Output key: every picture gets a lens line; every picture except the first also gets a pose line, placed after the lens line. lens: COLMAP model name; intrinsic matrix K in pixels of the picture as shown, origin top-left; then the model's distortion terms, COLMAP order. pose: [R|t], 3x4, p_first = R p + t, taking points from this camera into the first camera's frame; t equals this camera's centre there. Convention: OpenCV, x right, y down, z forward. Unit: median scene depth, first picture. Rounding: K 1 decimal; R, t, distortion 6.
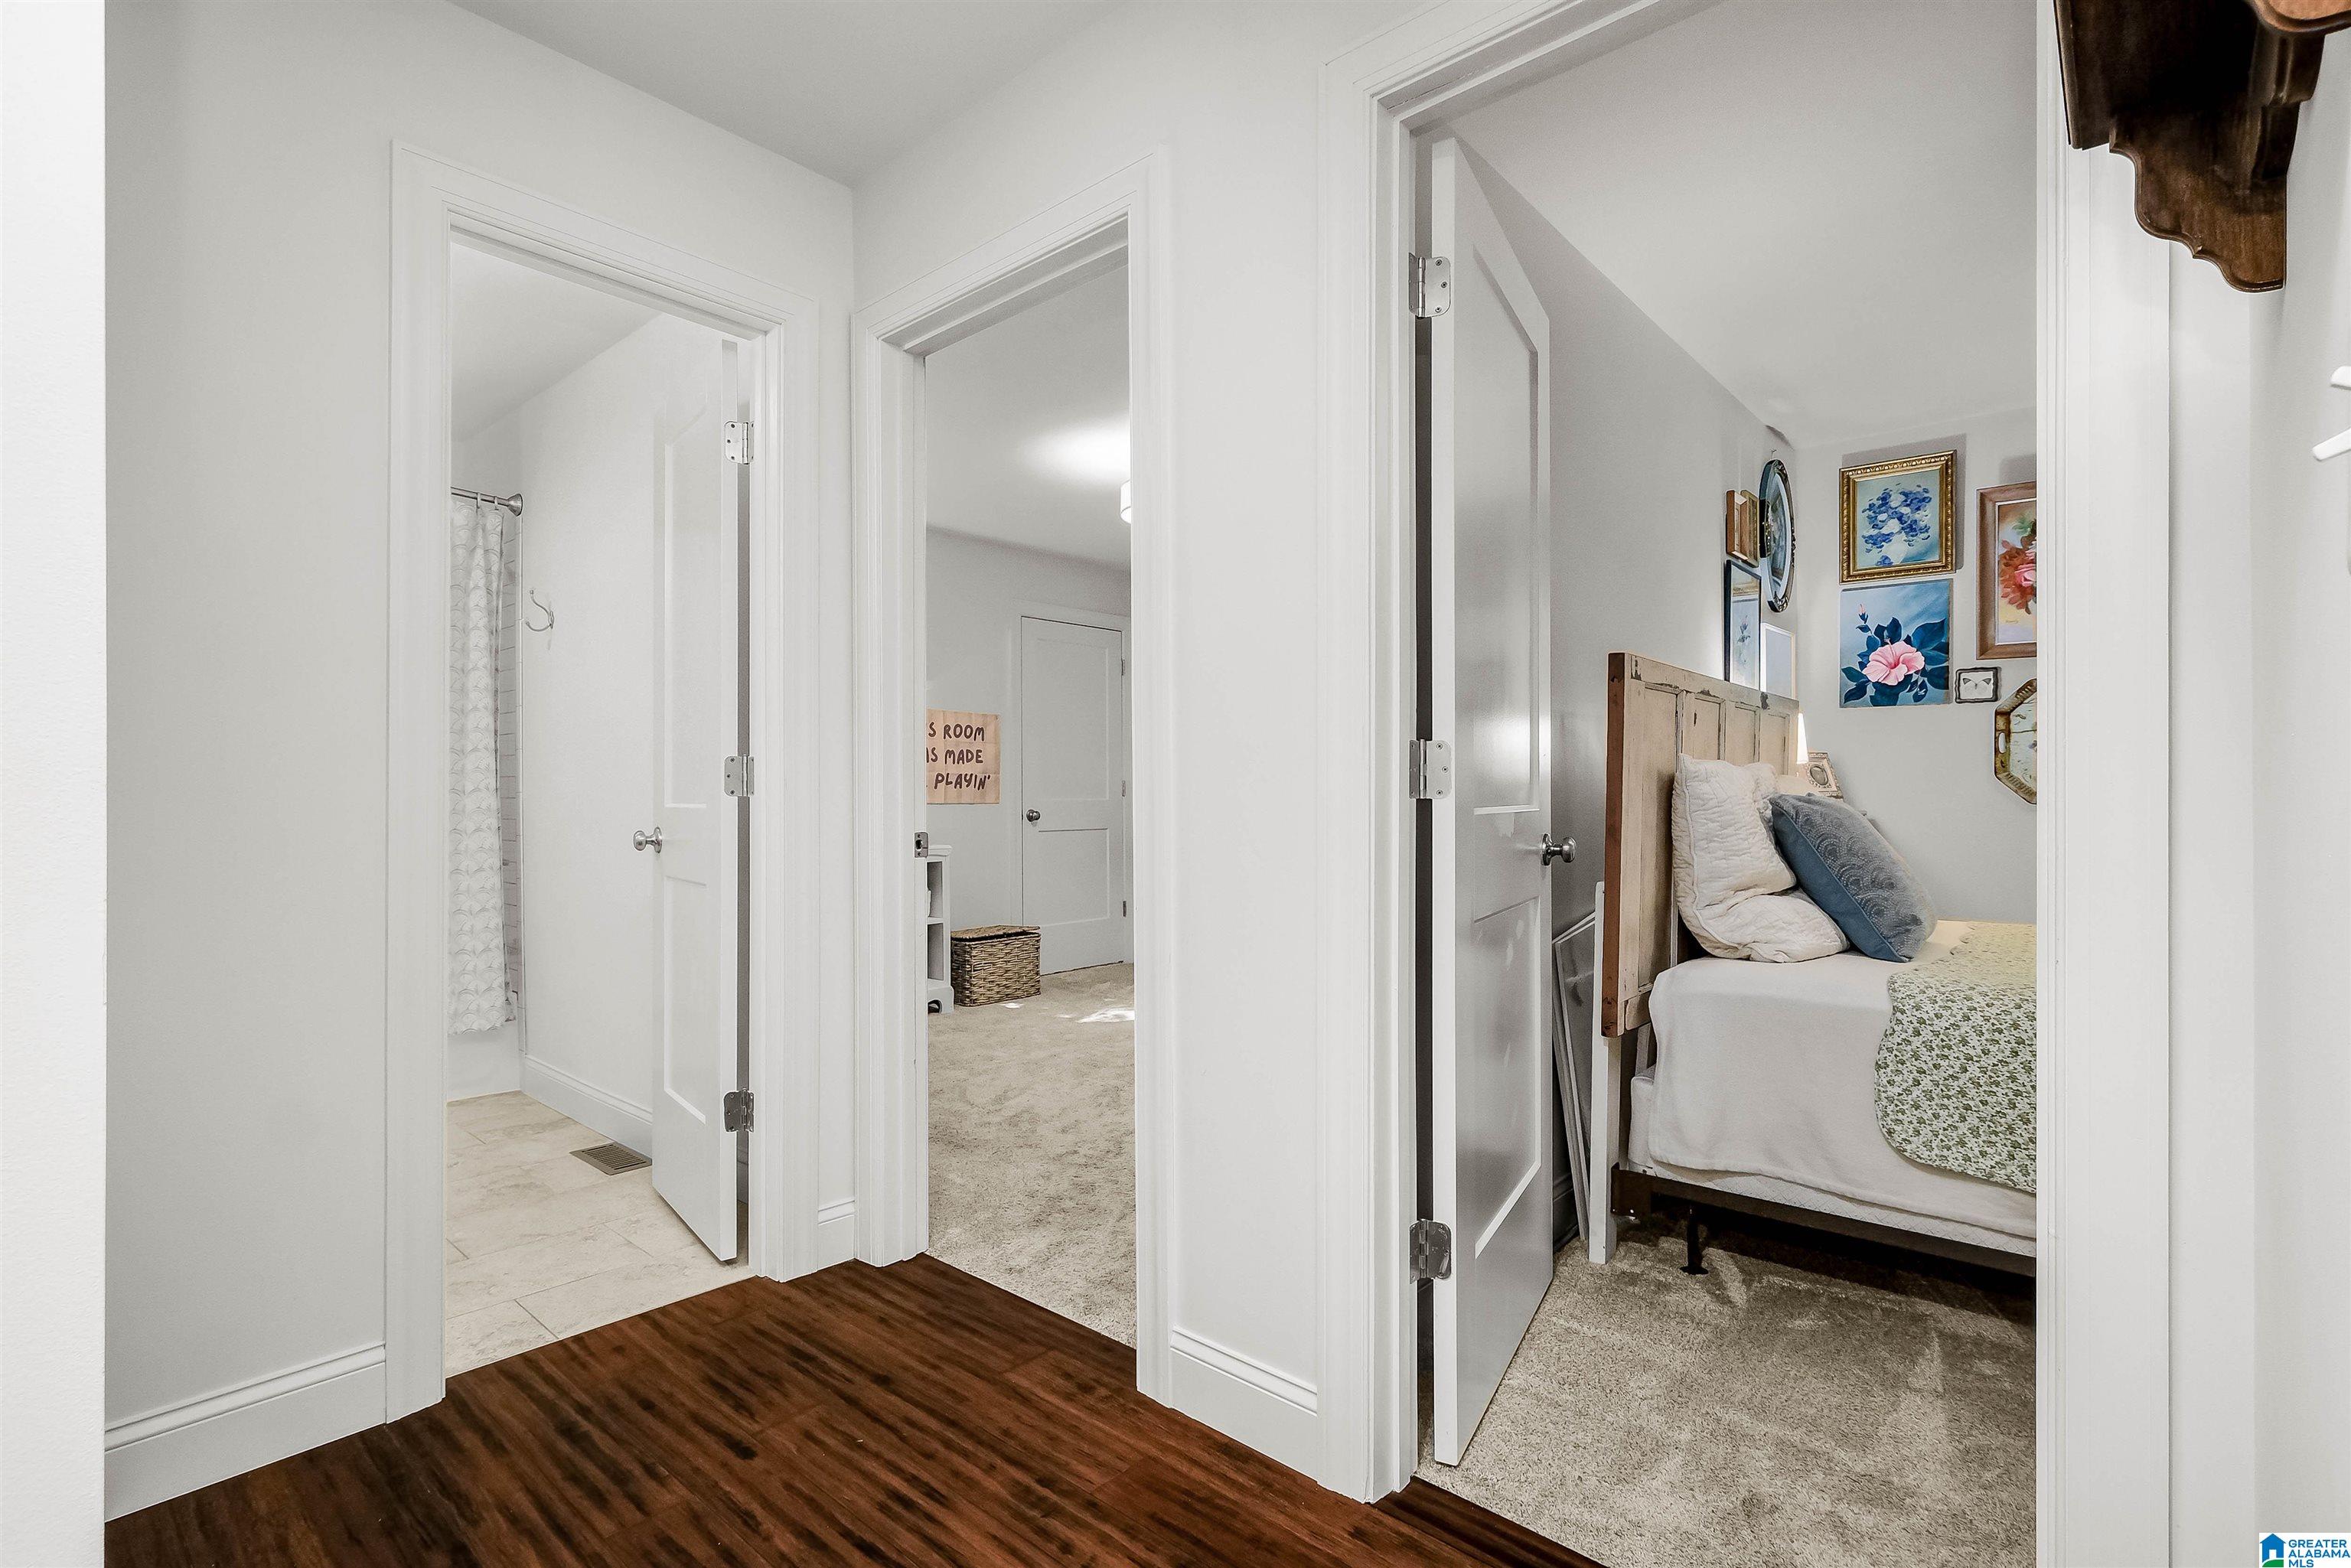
lens RADIAL K [[1107.0, 0, 1164.7], [0, 1107.0, 799.6], [0, 0, 1]] dist [0.002046, 0.000309]
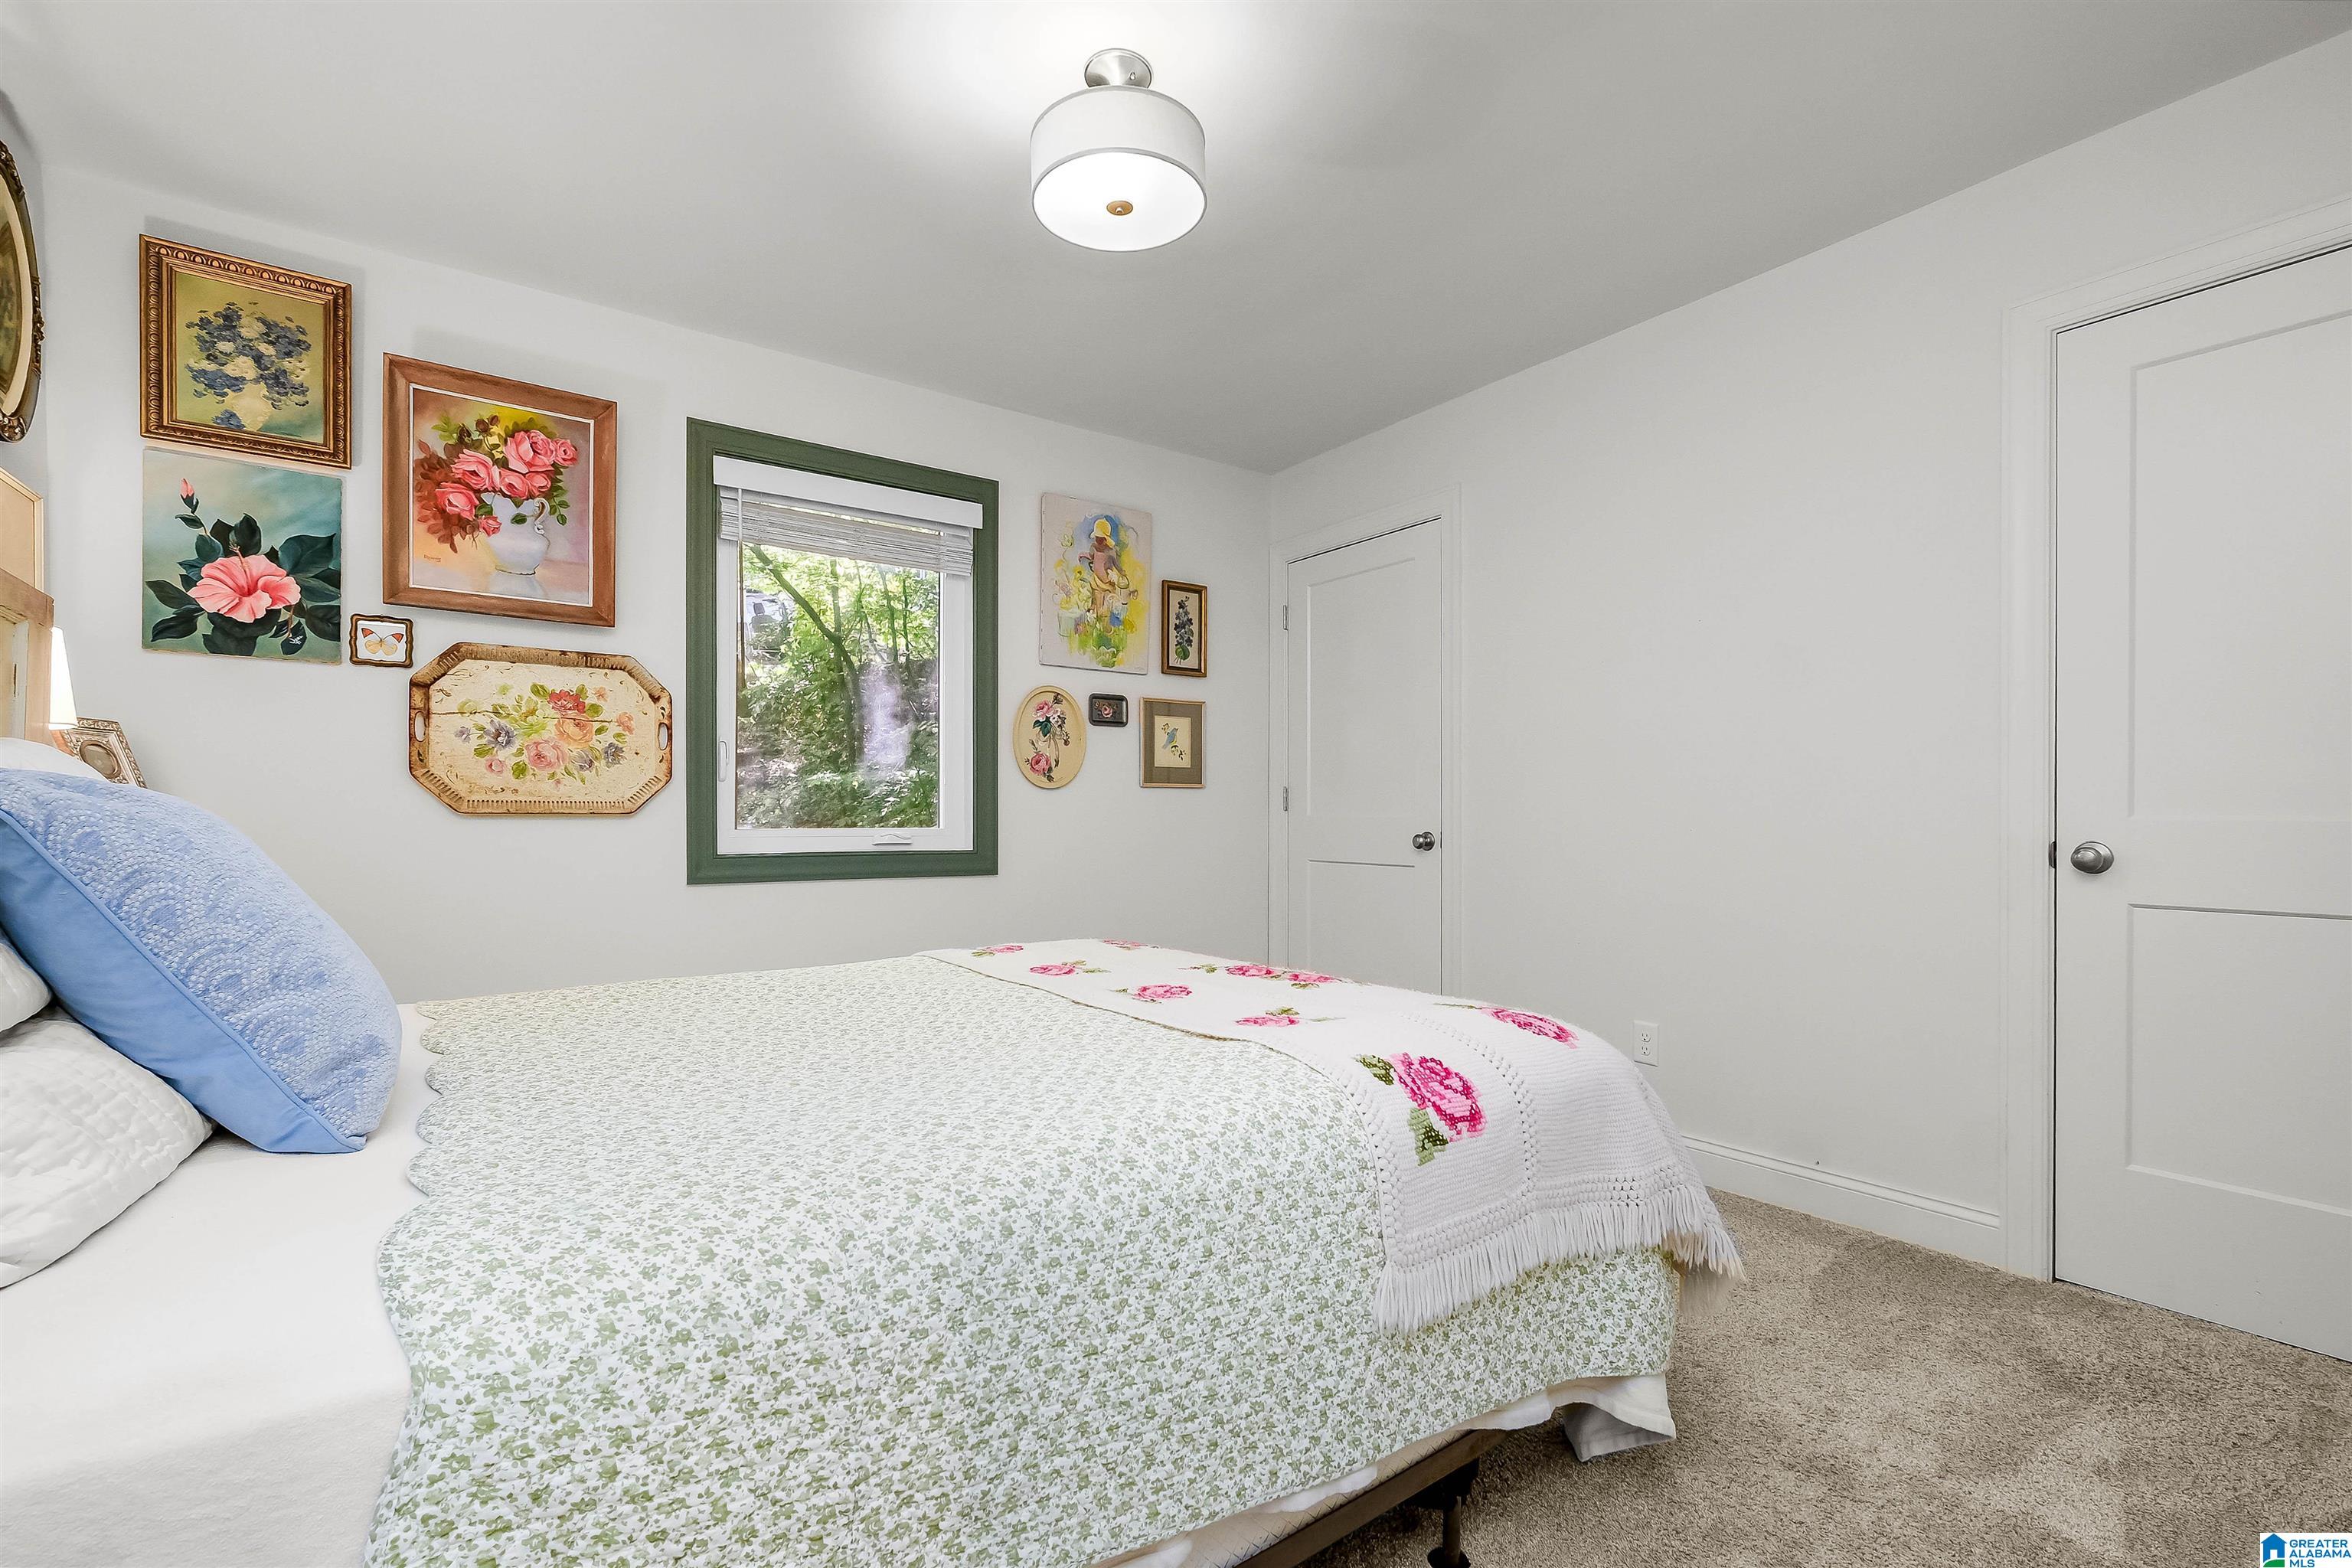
lens RADIAL K [[1032.7, 0, 1174.7], [0, 1032.7, 821.7], [0, 0, 1]] dist [-0.005791, 0.001458]
pose [[0.220296, -0.002388, 0.975430, 0.211706], [0.003580, 0.999992, 0.001639, 0.009577], [-0.975426, 0.003131, 0.220303, 0.370071]]
